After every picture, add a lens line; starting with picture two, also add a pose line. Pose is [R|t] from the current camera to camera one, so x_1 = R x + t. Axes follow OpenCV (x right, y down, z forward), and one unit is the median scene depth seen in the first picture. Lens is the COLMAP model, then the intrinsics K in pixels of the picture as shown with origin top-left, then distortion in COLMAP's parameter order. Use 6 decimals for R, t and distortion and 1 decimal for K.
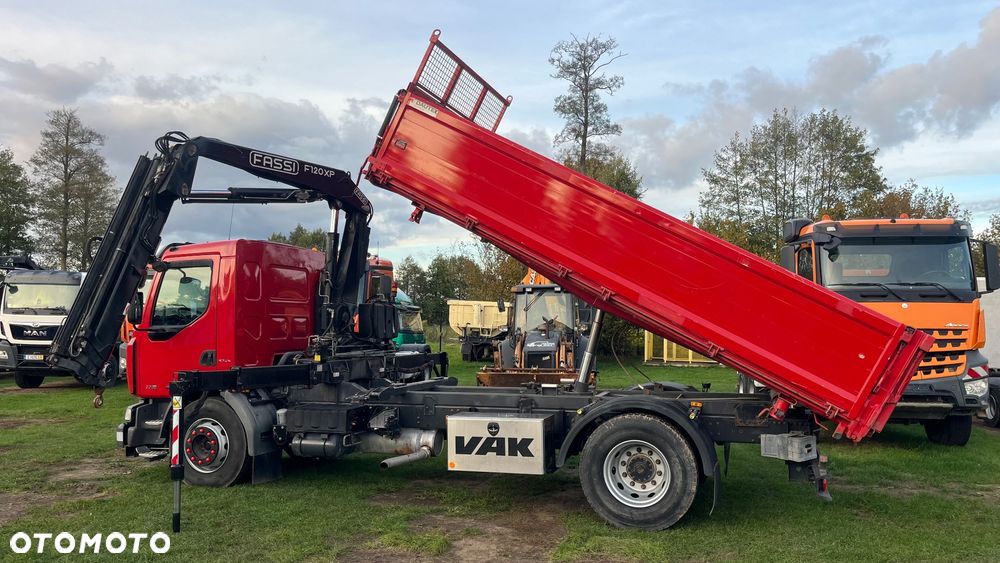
lens RADIAL K [[758.6, 0, 498.7], [0, 758.6, 292.2], [0, 0, 1]] dist [0.029979, -0.000137]
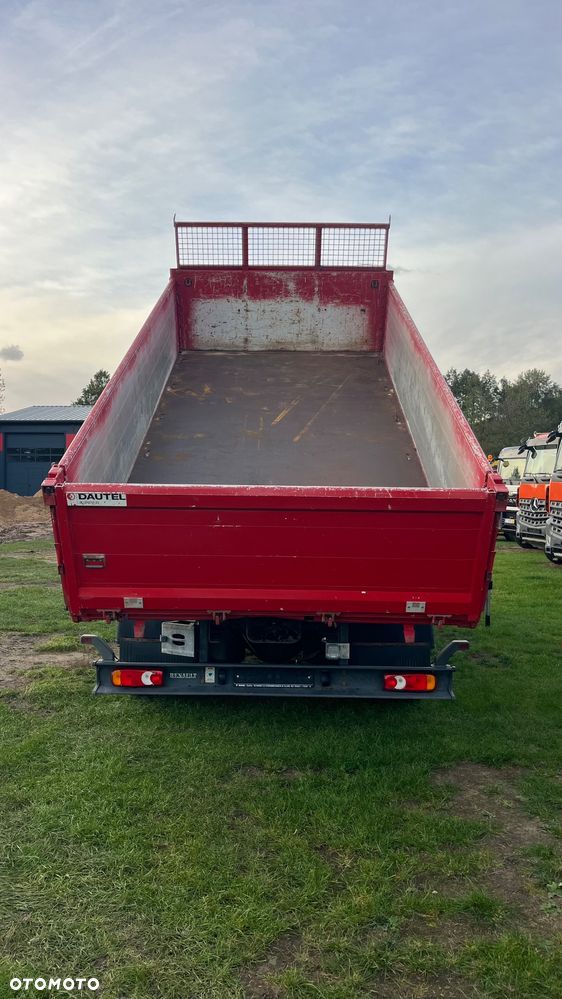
lens RADIAL K [[759.0, 0, 271.7], [0, 759.0, 498.1], [0, 0, 1]] dist [0.069294, -0.095374]
pose [[0.308858, 0.012291, -0.951029, 1.024710], [0.020814, 0.999590, 0.019678, 0.049475], [0.950881, -0.025873, 0.308475, 0.778252]]
